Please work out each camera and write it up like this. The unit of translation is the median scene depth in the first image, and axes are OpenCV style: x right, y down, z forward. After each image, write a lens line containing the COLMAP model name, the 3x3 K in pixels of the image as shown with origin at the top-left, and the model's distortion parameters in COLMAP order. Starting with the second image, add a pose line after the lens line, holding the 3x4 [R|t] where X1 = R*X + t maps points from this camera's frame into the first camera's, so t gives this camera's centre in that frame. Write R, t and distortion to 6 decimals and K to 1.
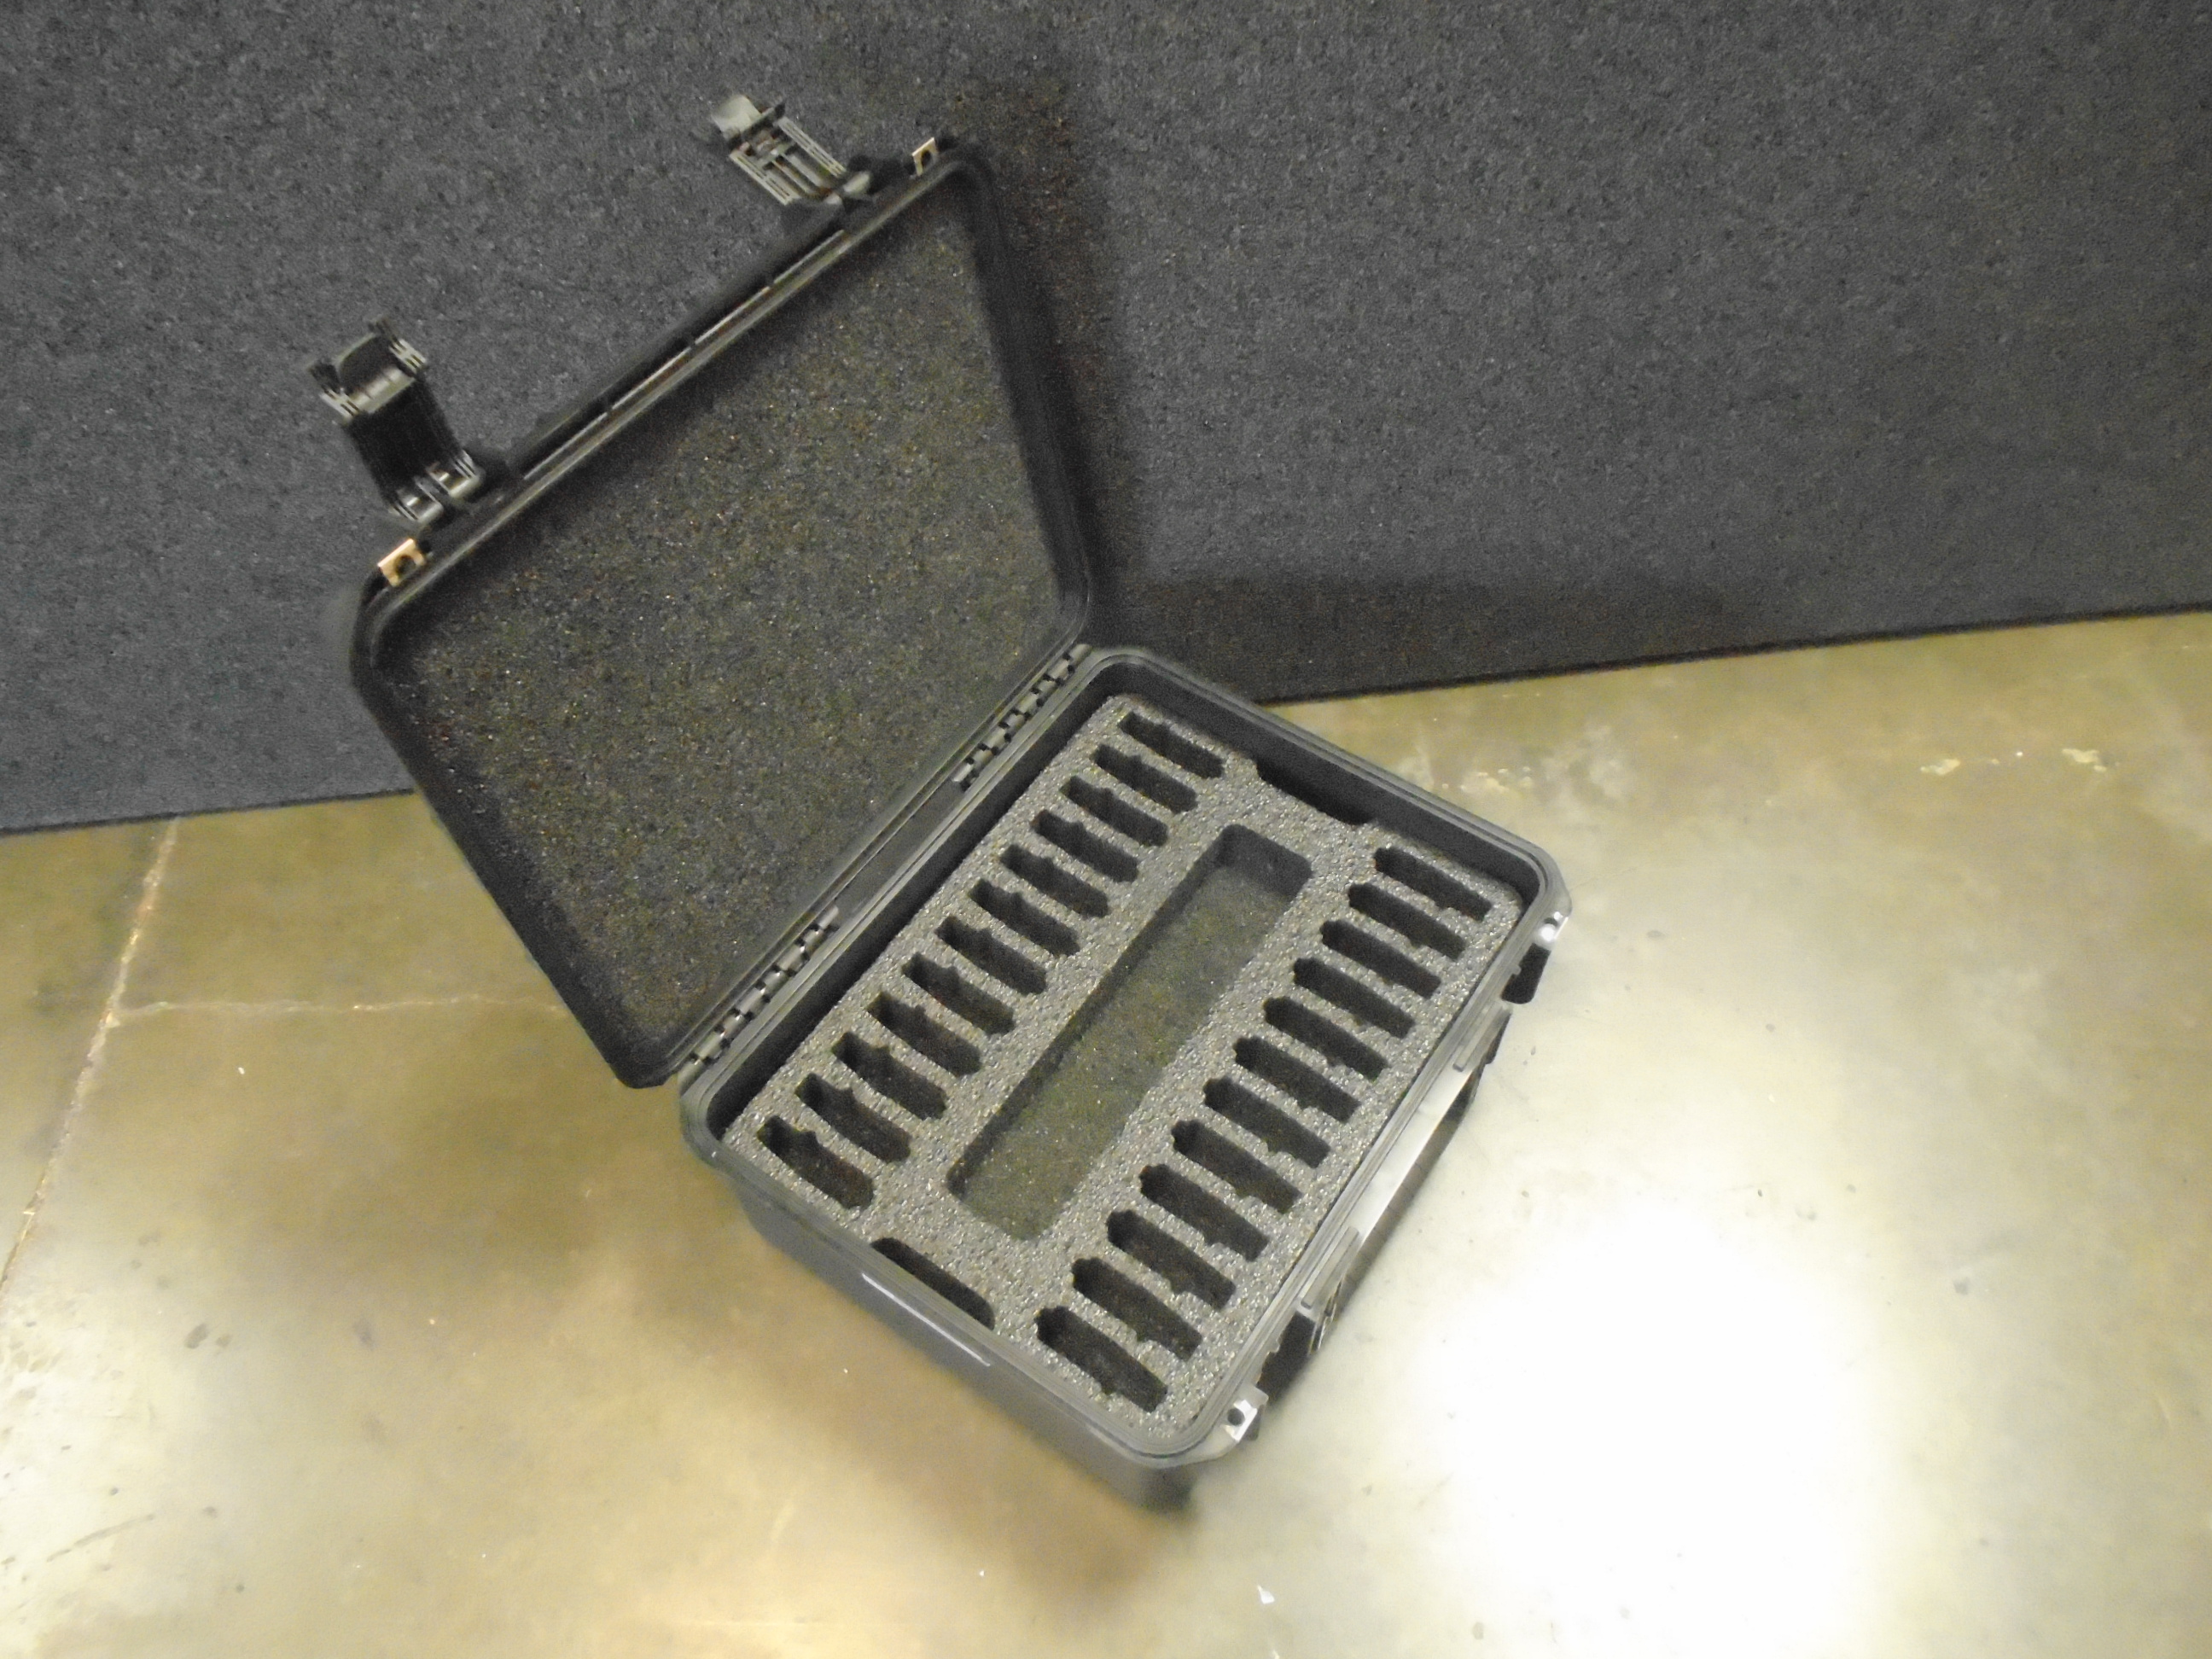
lens RADIAL K [[1681.0, 0, 1106.0], [0, 1681.0, 829.5], [0, 0, 1]] dist [-0.000517, -0.000260]
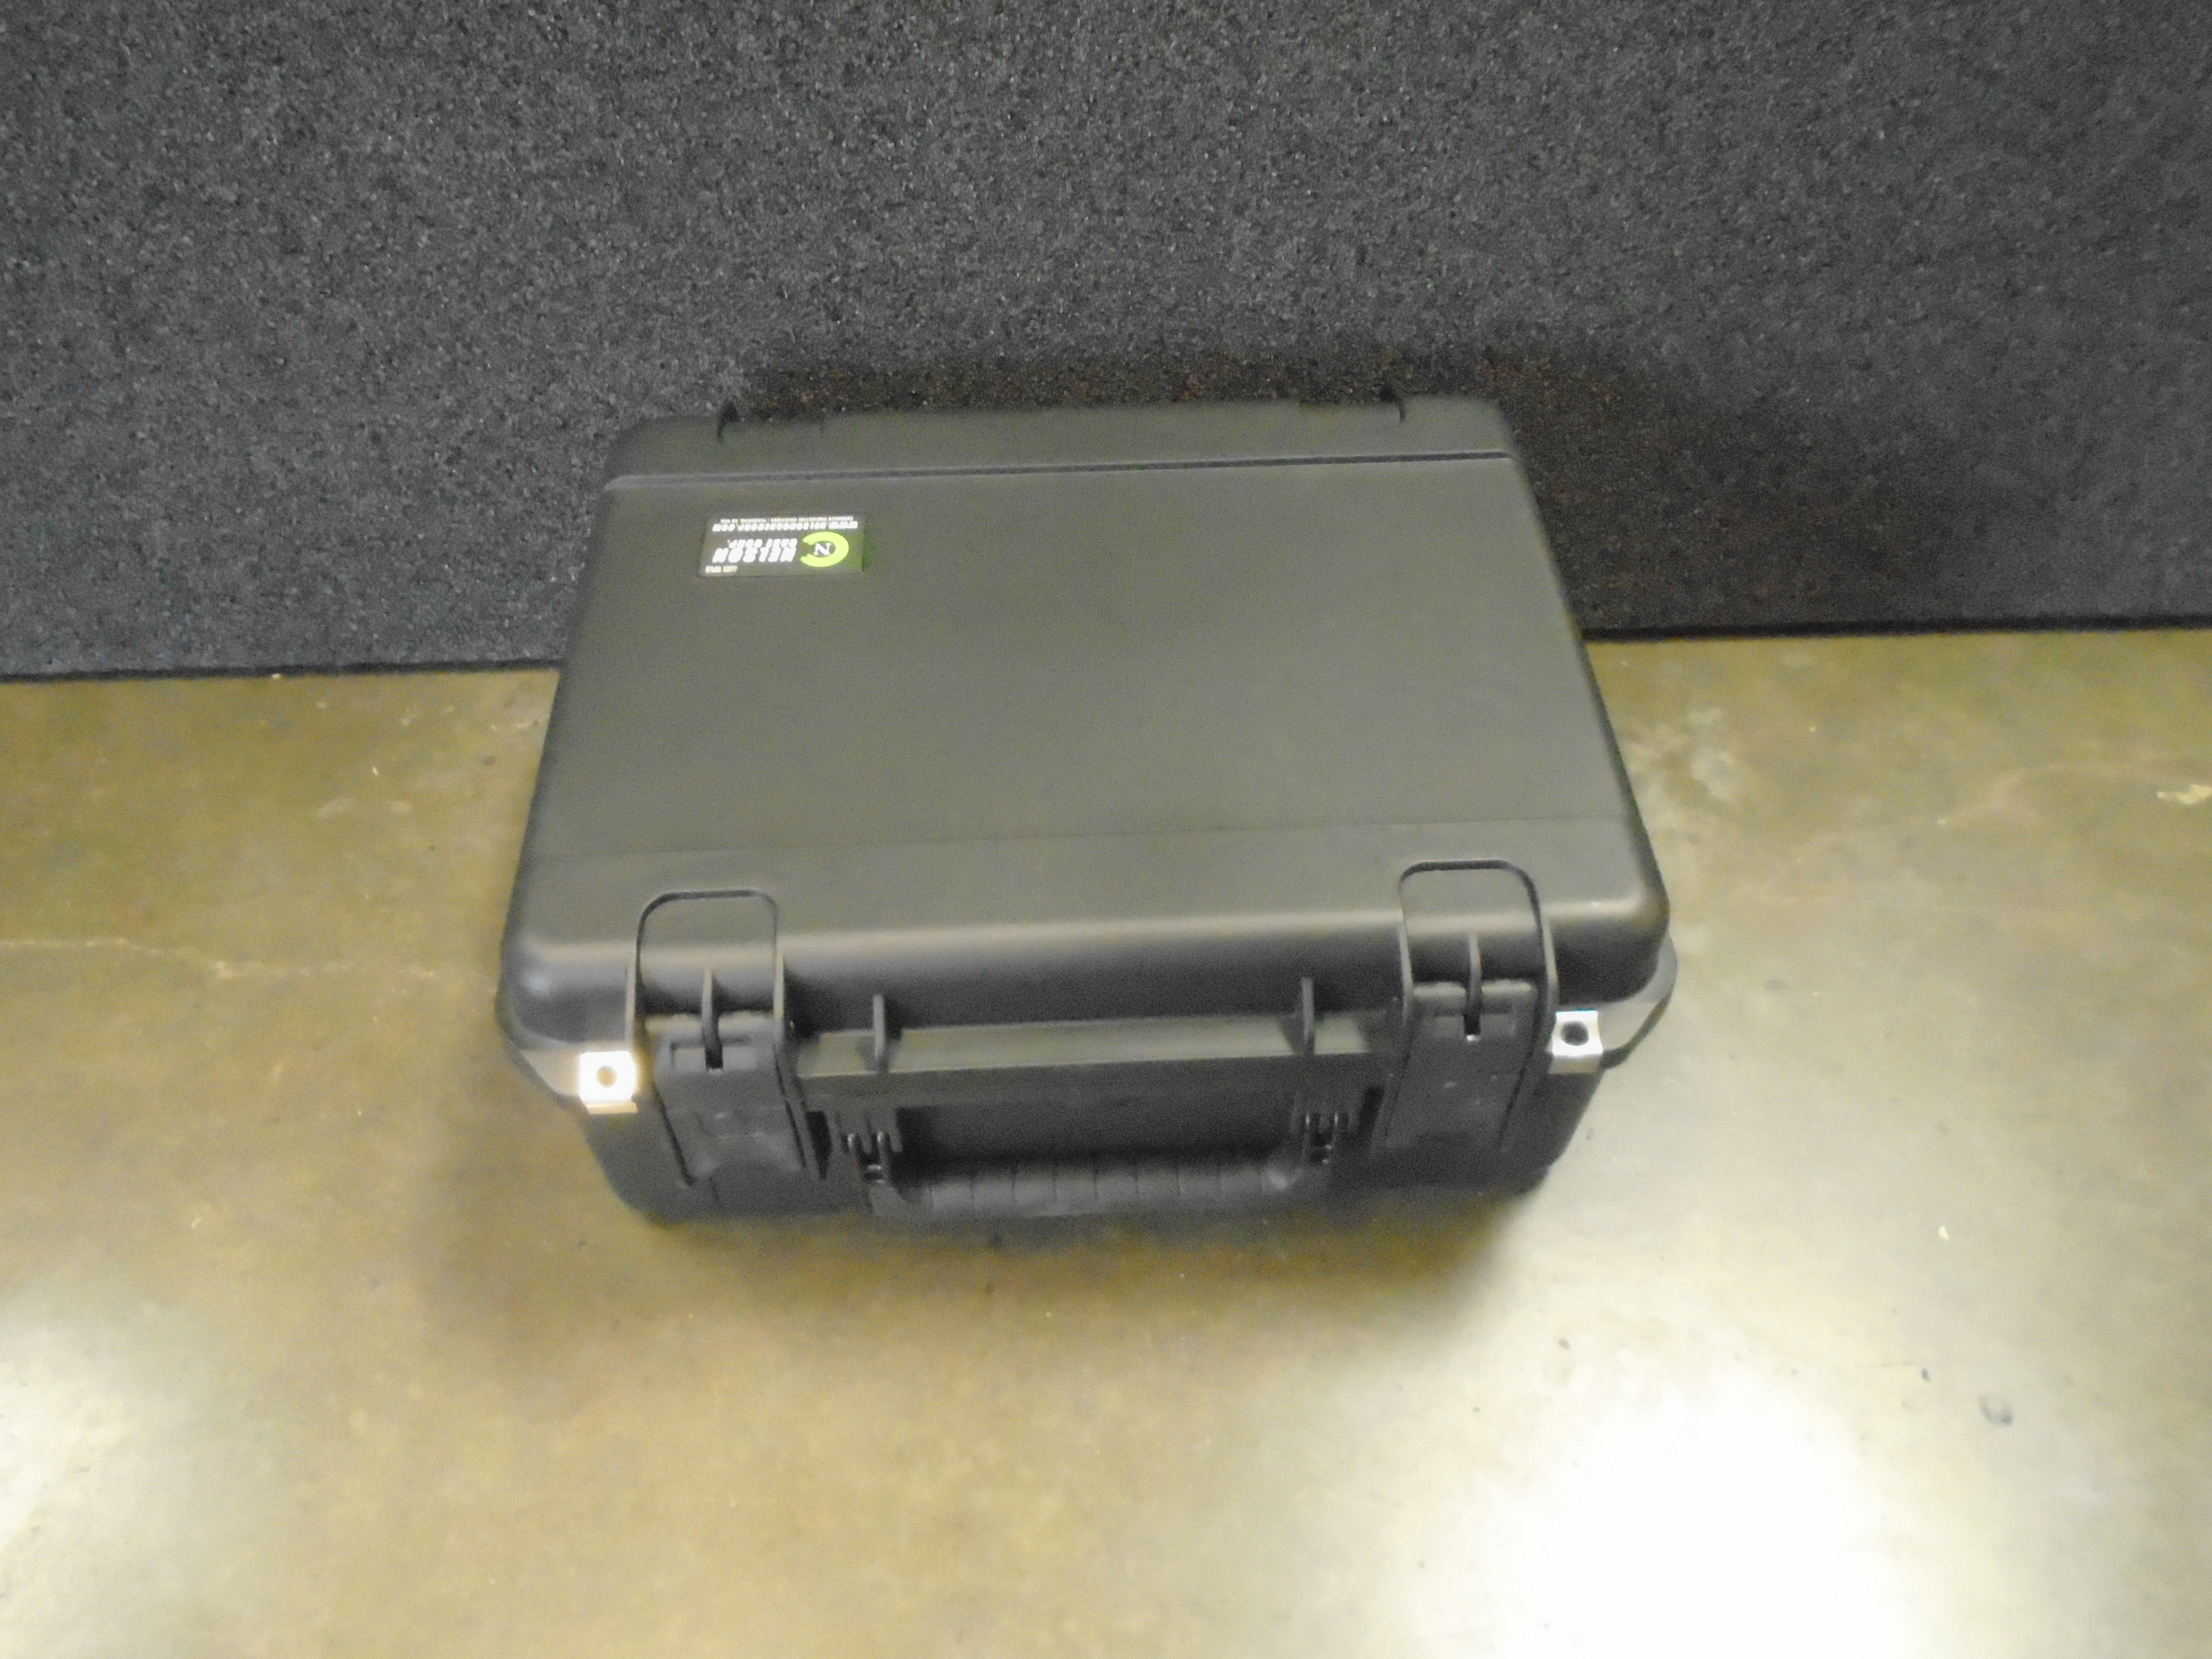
lens RADIAL K [[1681.0, 0, 1106.0], [0, 1681.0, 829.5], [0, 0, 1]] dist [-0.031524, 0.055528]
pose [[0.996126, 0.074394, -0.046888, 0.079082], [-0.077671, 0.994344, -0.072444, 0.071336], [0.041233, 0.075806, 0.996270, 0.296095]]
